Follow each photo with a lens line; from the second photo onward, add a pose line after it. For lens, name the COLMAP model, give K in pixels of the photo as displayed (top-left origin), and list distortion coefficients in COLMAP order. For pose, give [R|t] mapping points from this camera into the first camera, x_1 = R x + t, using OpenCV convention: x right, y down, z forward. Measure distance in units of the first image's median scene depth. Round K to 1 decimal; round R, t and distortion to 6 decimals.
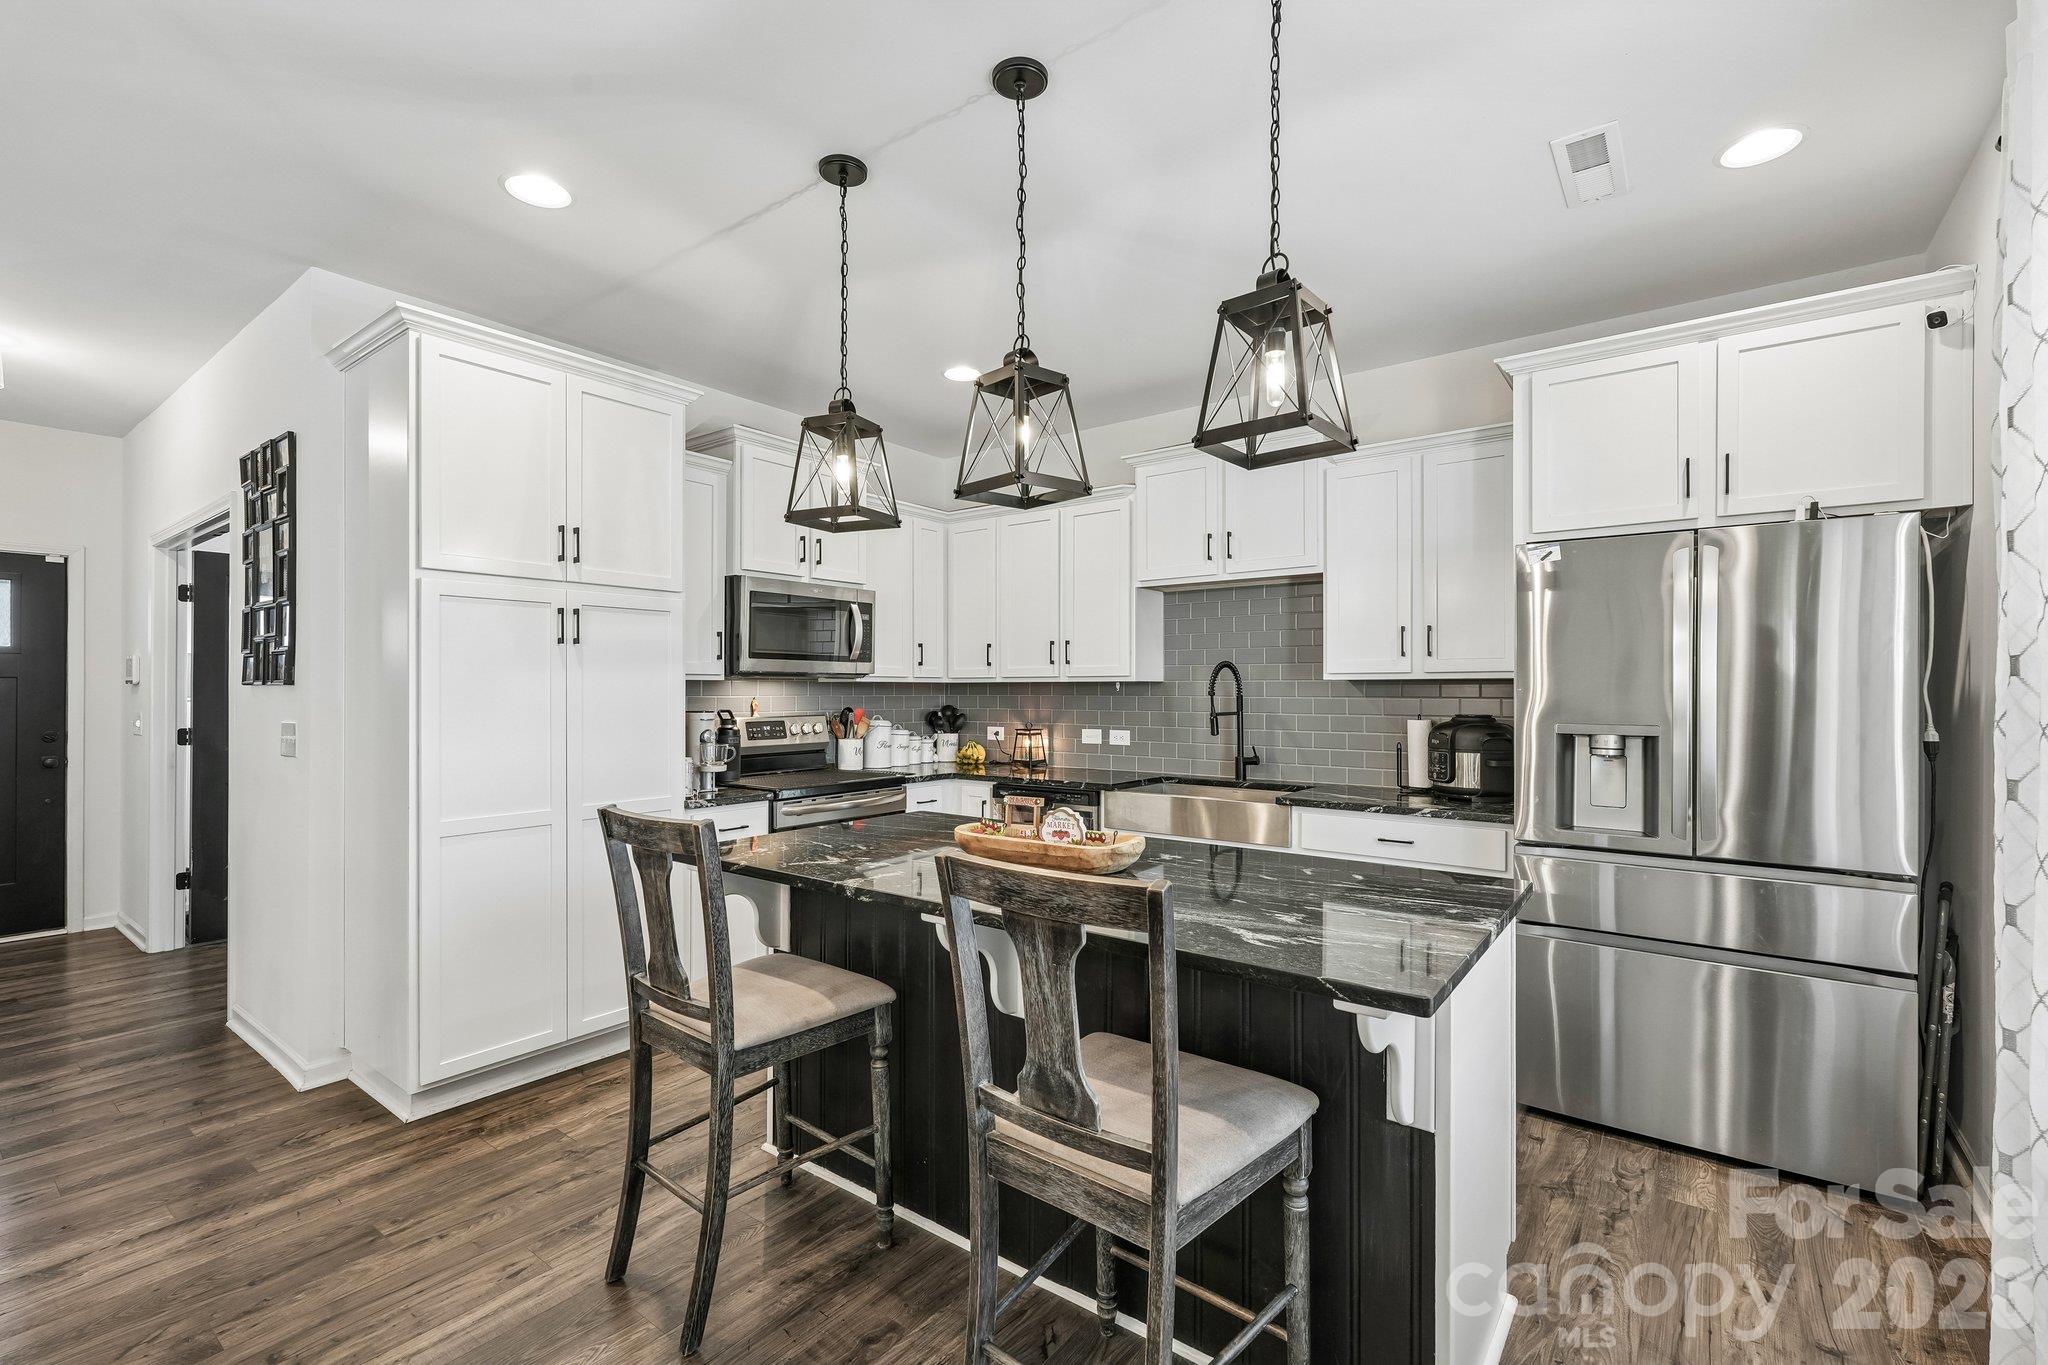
lens RADIAL K [[896.4, 0, 1029.7], [0, 896.4, 685.5], [0, 0, 1]] dist [0.001003, -0.000323]
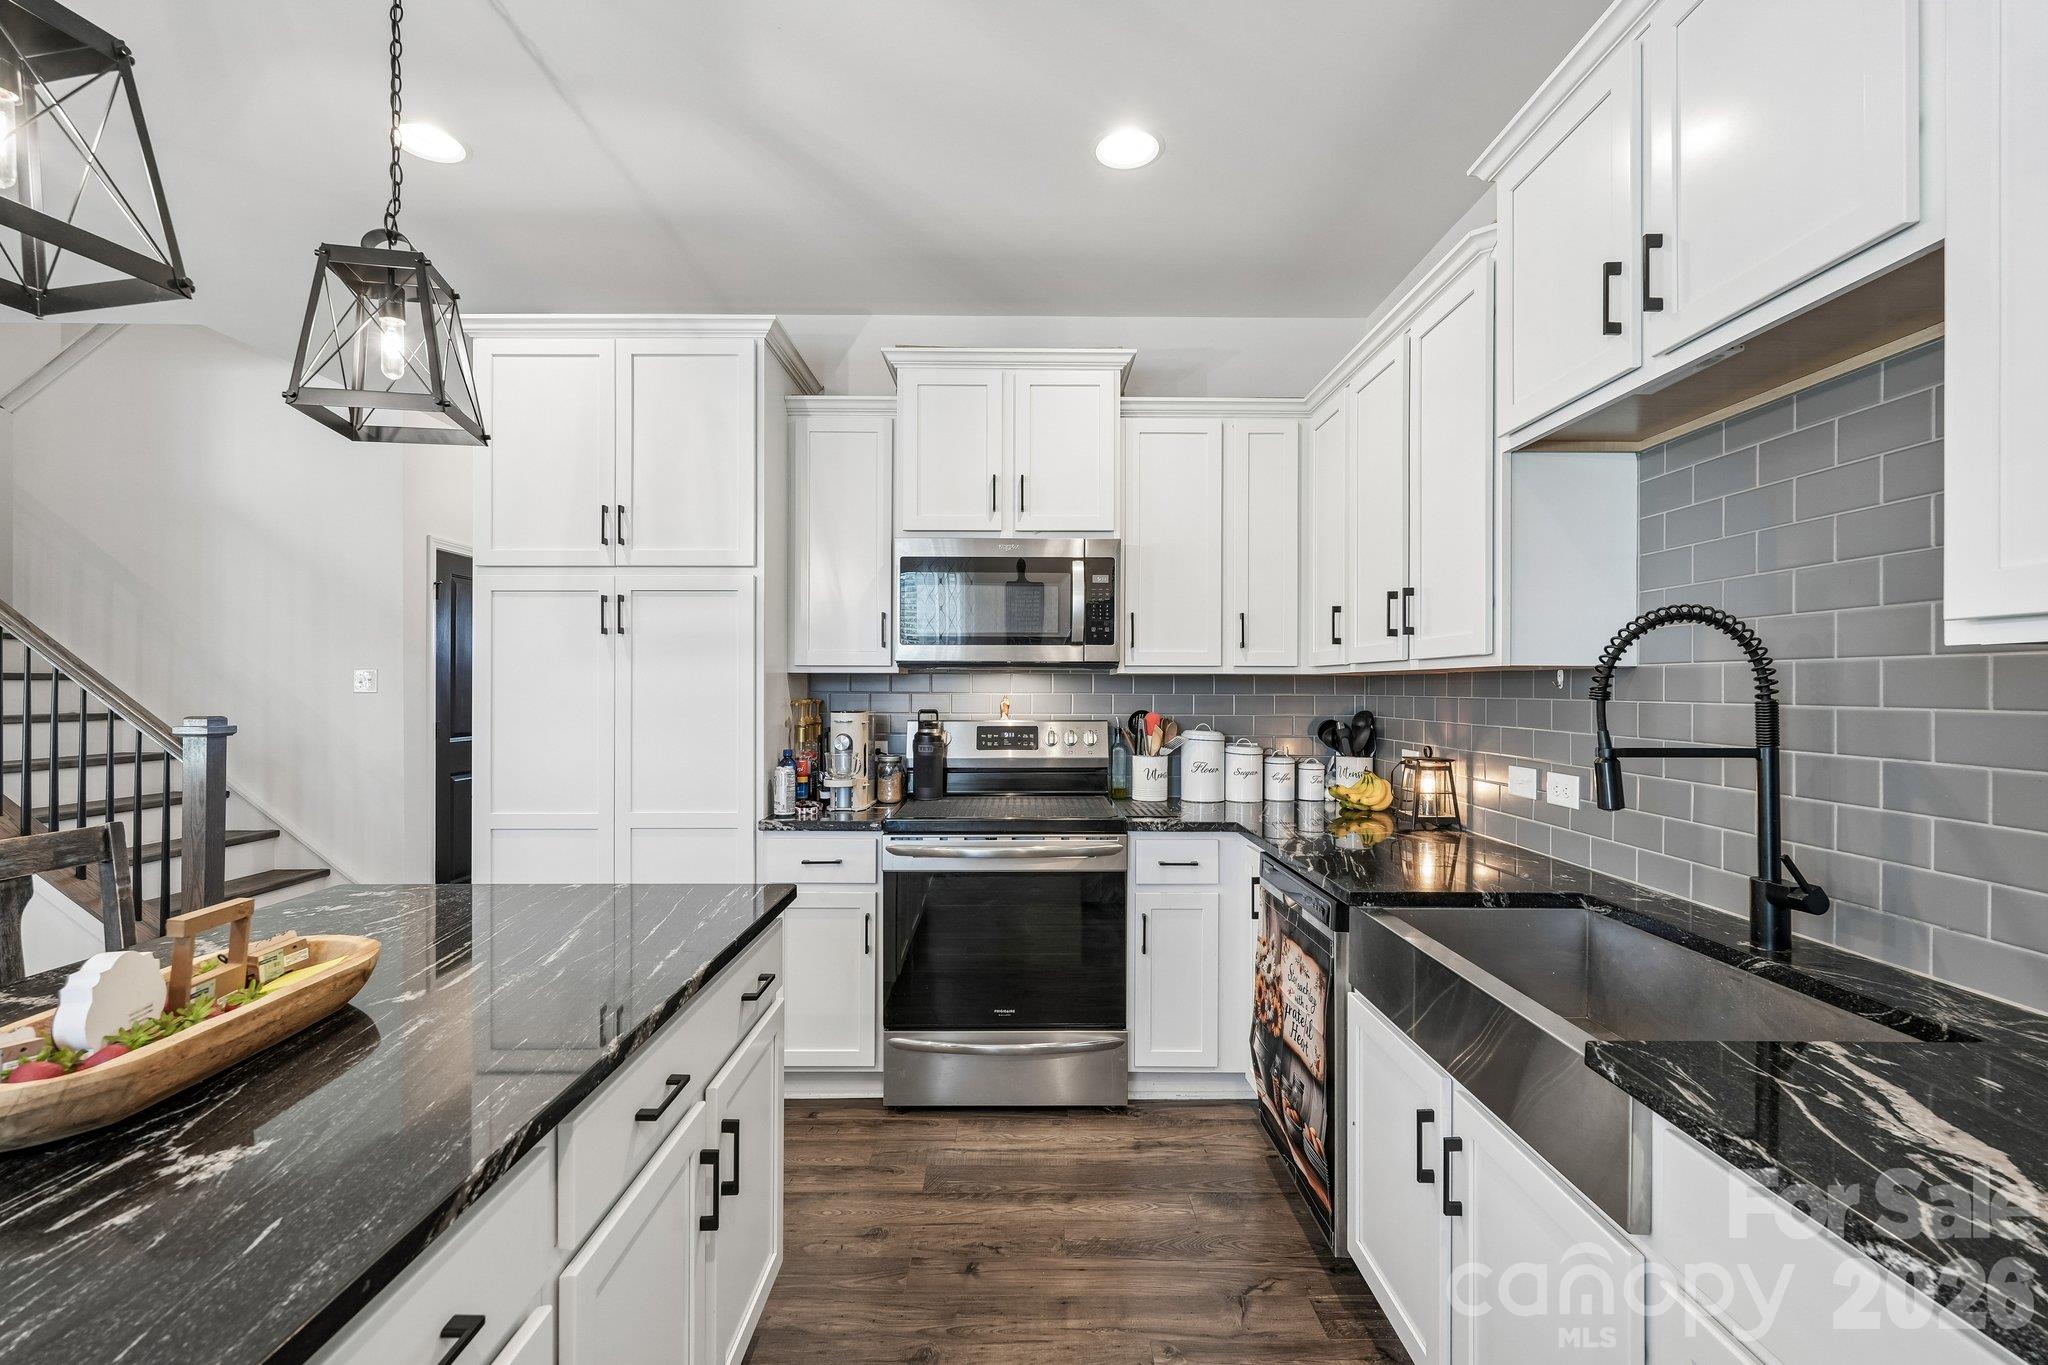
lens RADIAL K [[896.4, 0, 1026.7], [0, 896.4, 684.6], [0, 0, 1]] dist [0.001003, -0.000323]
pose [[0.603920, -0.000021, -0.797045, 0.338046], [0.002252, 0.999996, 0.001680, 0.003032], [0.797042, -0.002809, 0.603917, 0.564482]]
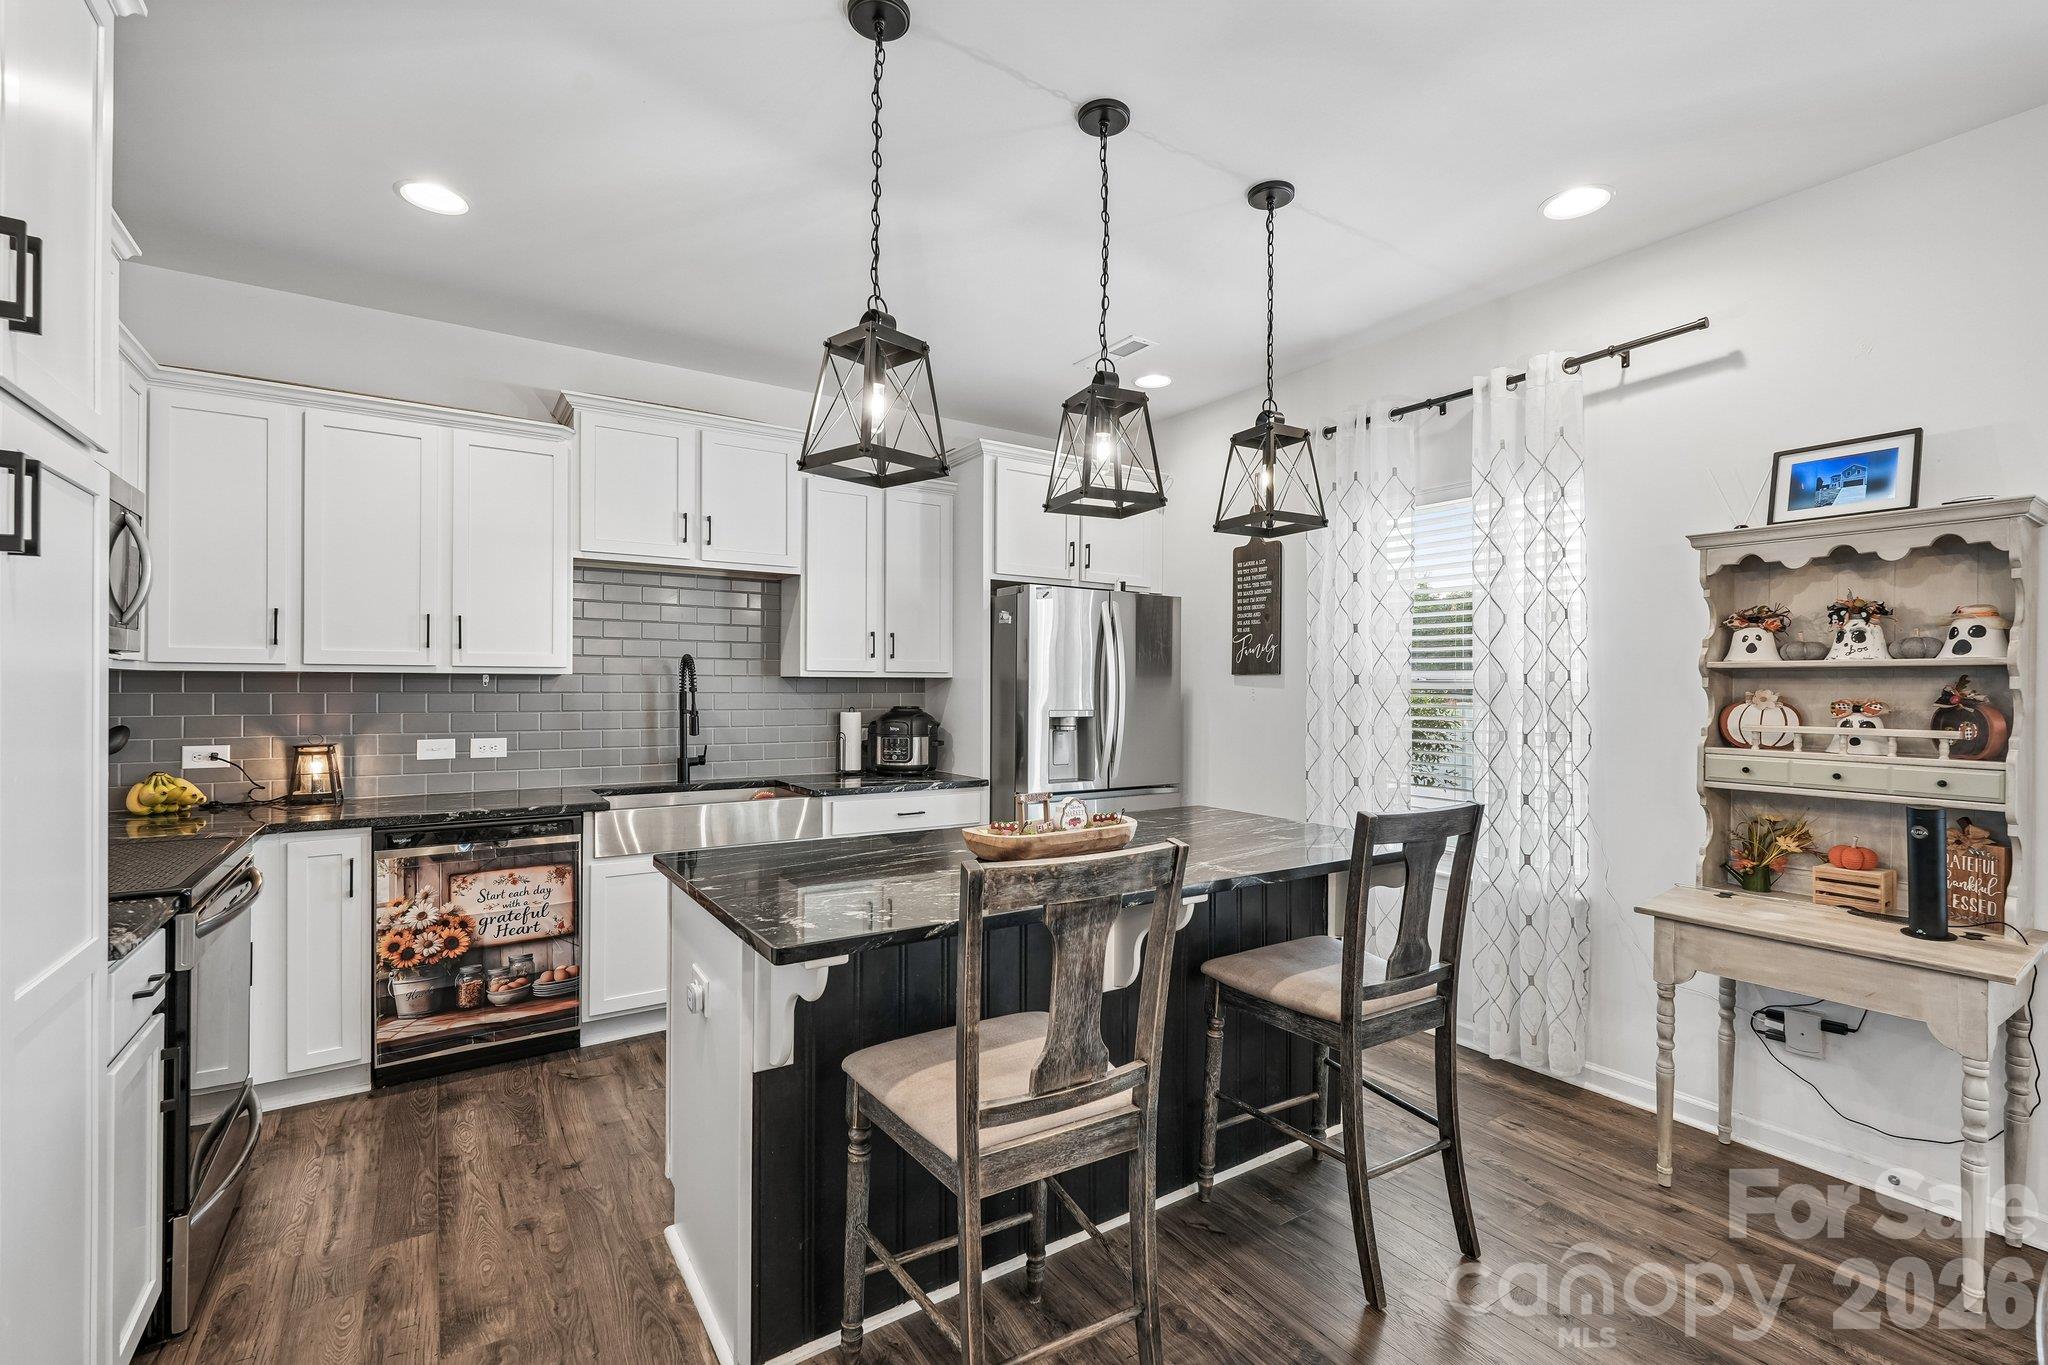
lens RADIAL K [[896.4, 0, 1026.3], [0, 896.4, 686.3], [0, 0, 1]] dist [0.001003, -0.000323]
pose [[0.335382, 0.000307, 0.942082, -0.518129], [-0.008992, 0.999955, 0.002875, -0.000213], [-0.942039, -0.009435, 0.335370, 0.356813]]
